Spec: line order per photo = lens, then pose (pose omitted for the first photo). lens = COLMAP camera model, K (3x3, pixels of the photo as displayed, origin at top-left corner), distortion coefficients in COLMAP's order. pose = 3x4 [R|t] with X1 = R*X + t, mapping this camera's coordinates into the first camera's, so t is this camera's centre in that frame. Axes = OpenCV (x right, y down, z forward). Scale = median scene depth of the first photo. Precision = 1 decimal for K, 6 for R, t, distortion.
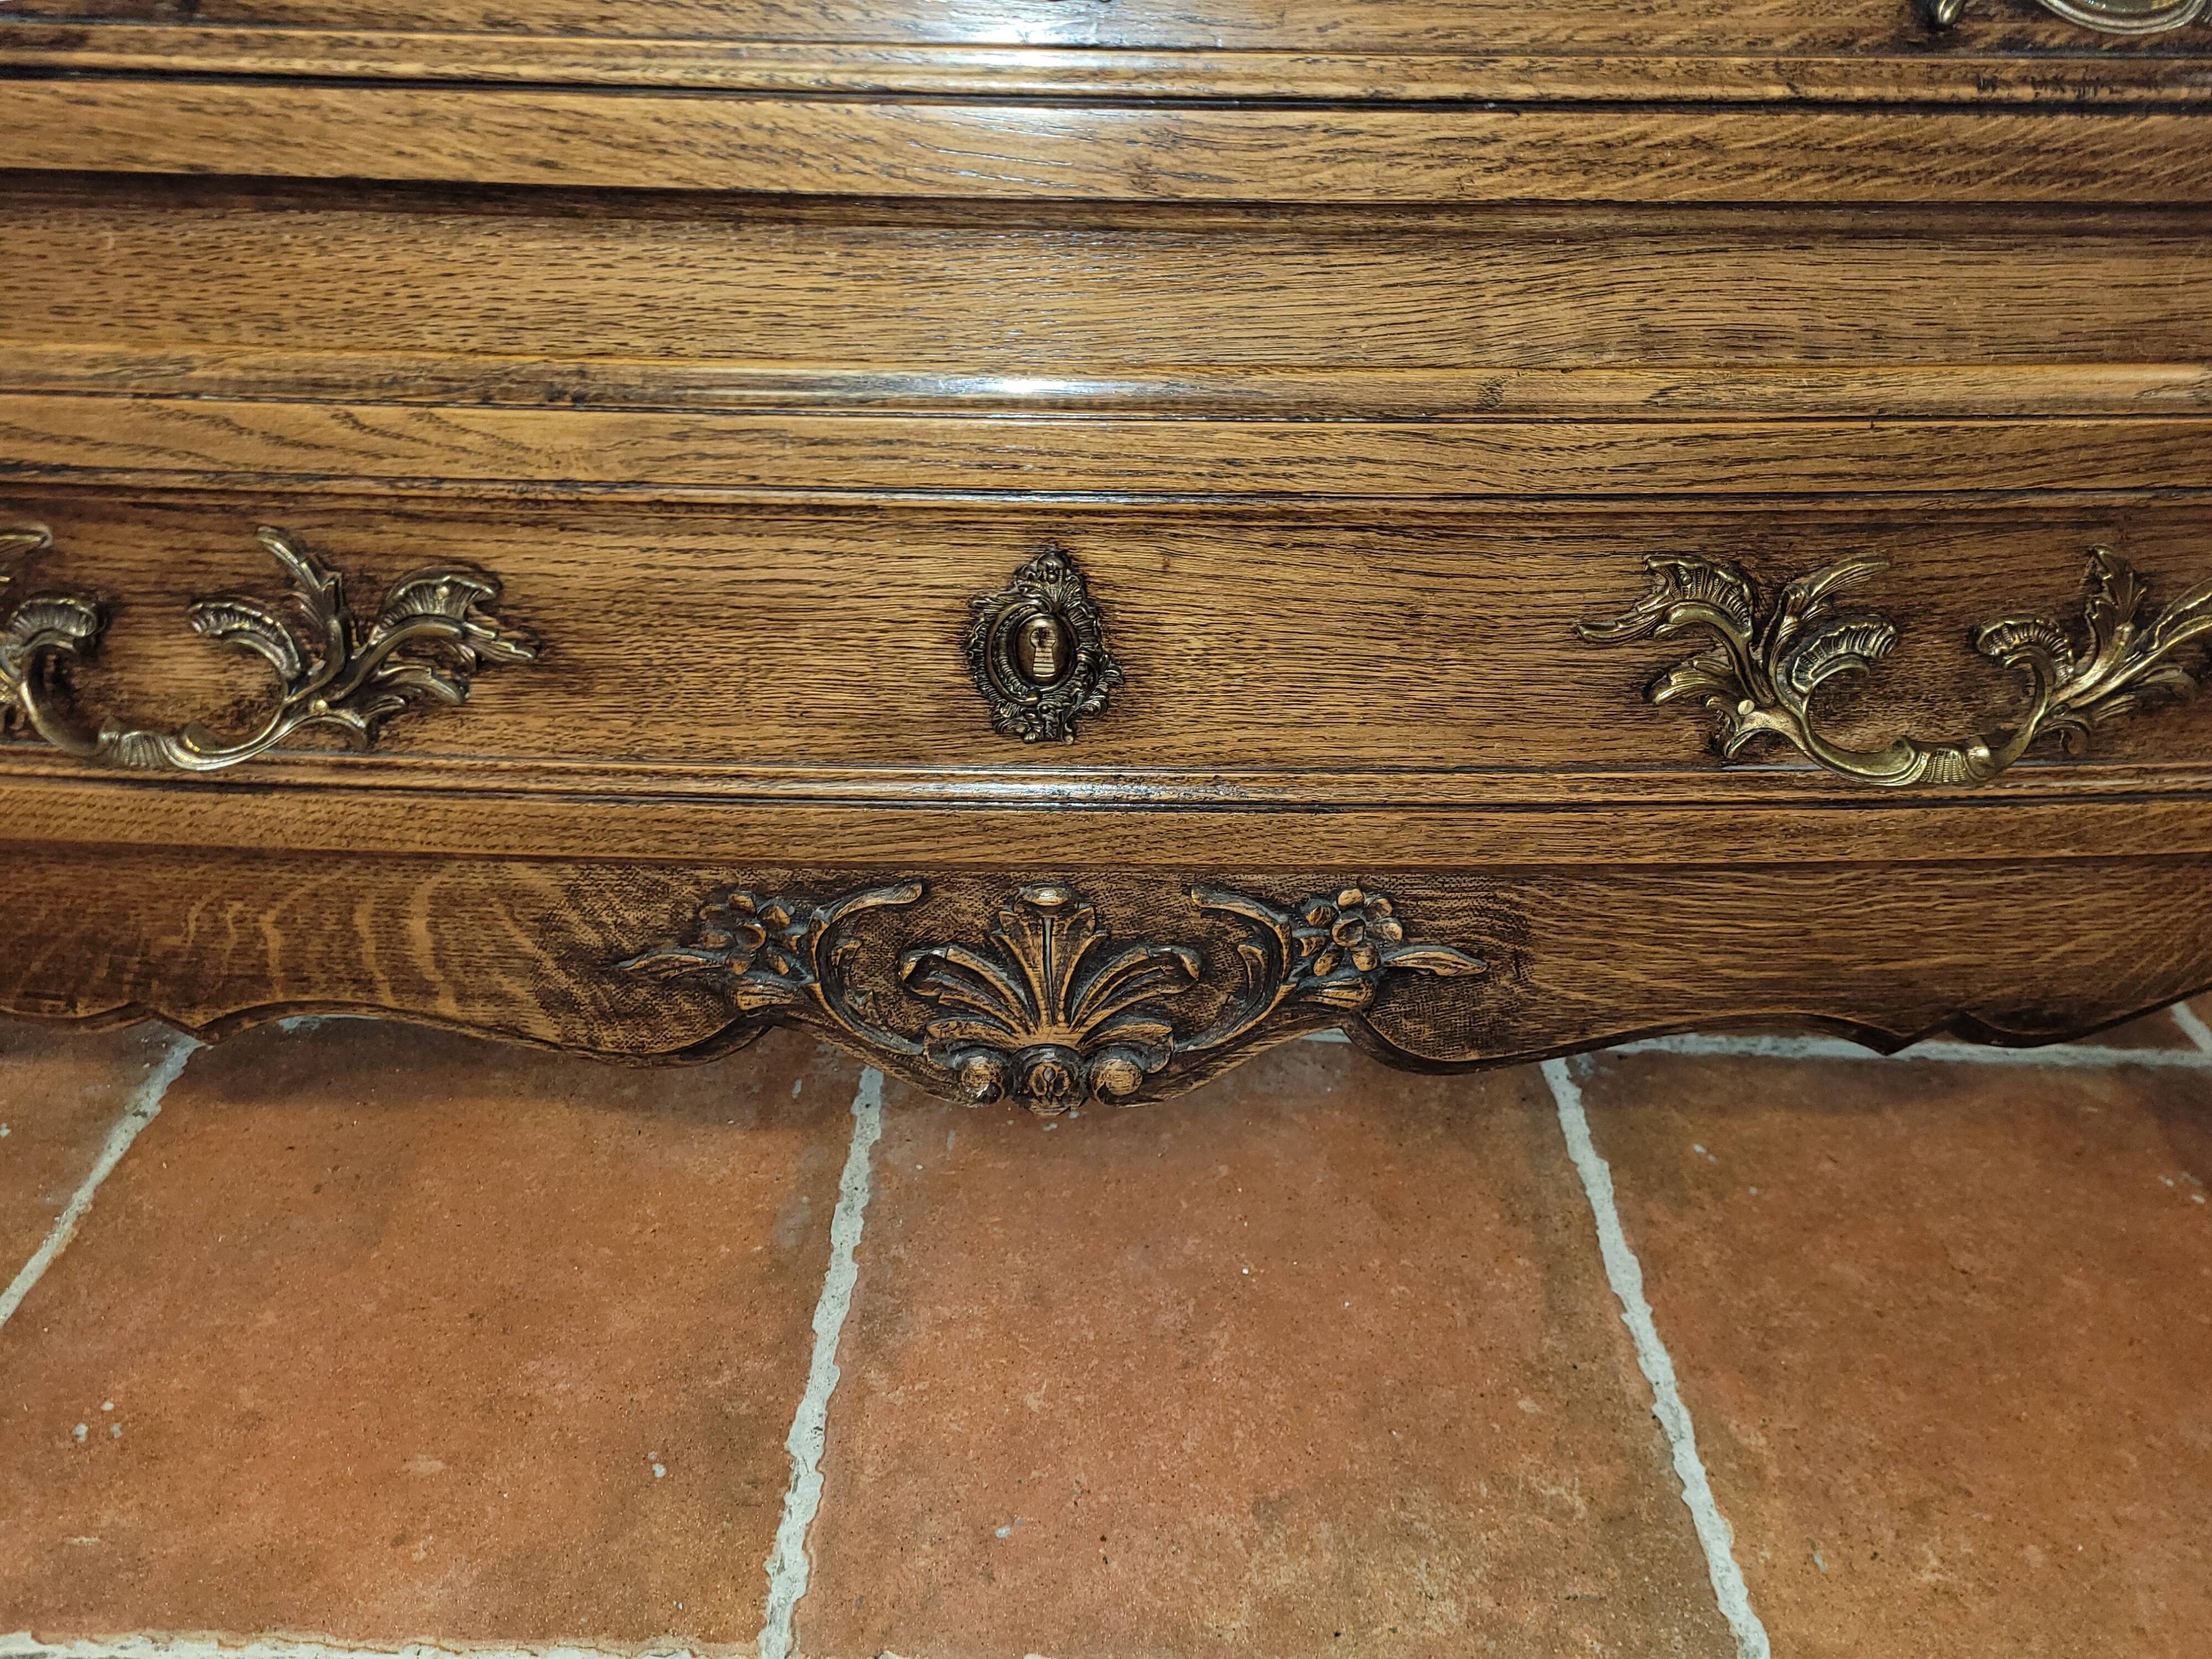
lens RADIAL K [[1682.0, 0, 1073.8], [0, 1682.0, 817.7], [0, 0, 1]] dist [0.049300, -0.044783]
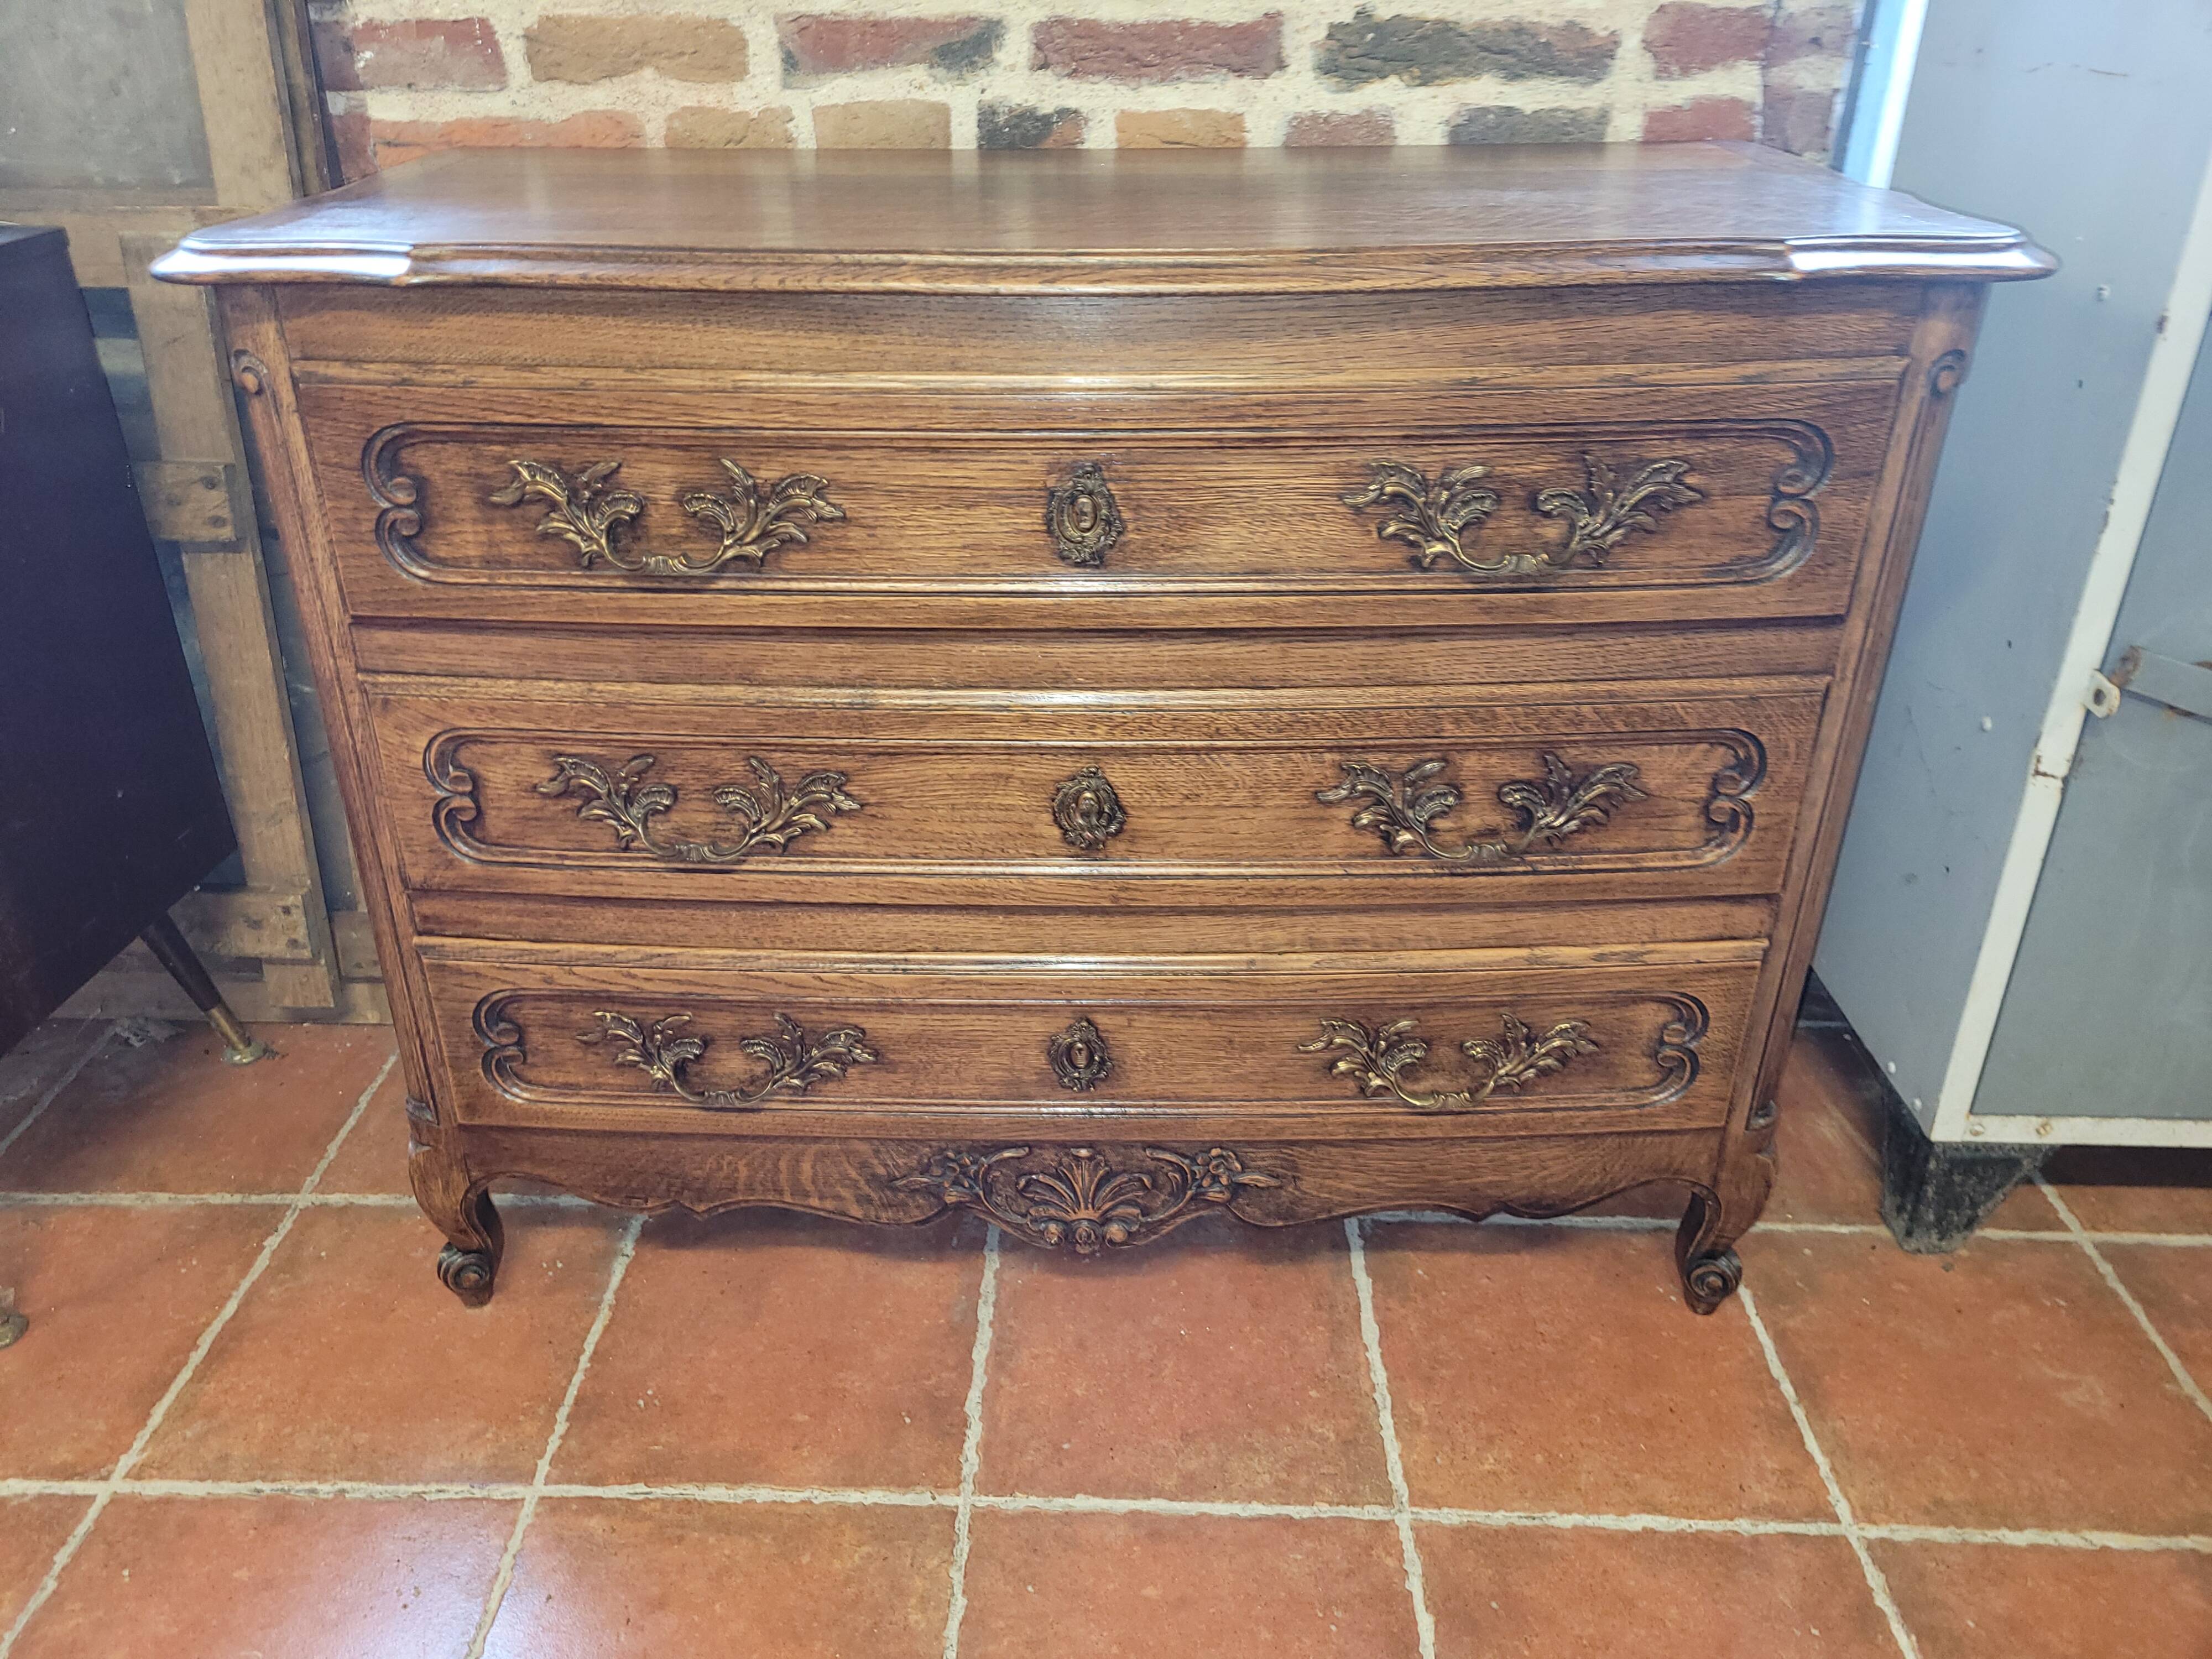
lens RADIAL K [[1673.9, 0, 1060.8], [0, 1673.9, 799.8], [0, 0, 1]] dist [0.061820, -0.052811]
pose [[0.999566, -0.009835, -0.027755, 0.021488], [0.006874, 0.994468, -0.104811, -0.188382], [0.028632, 0.104575, 0.994105, -1.300432]]
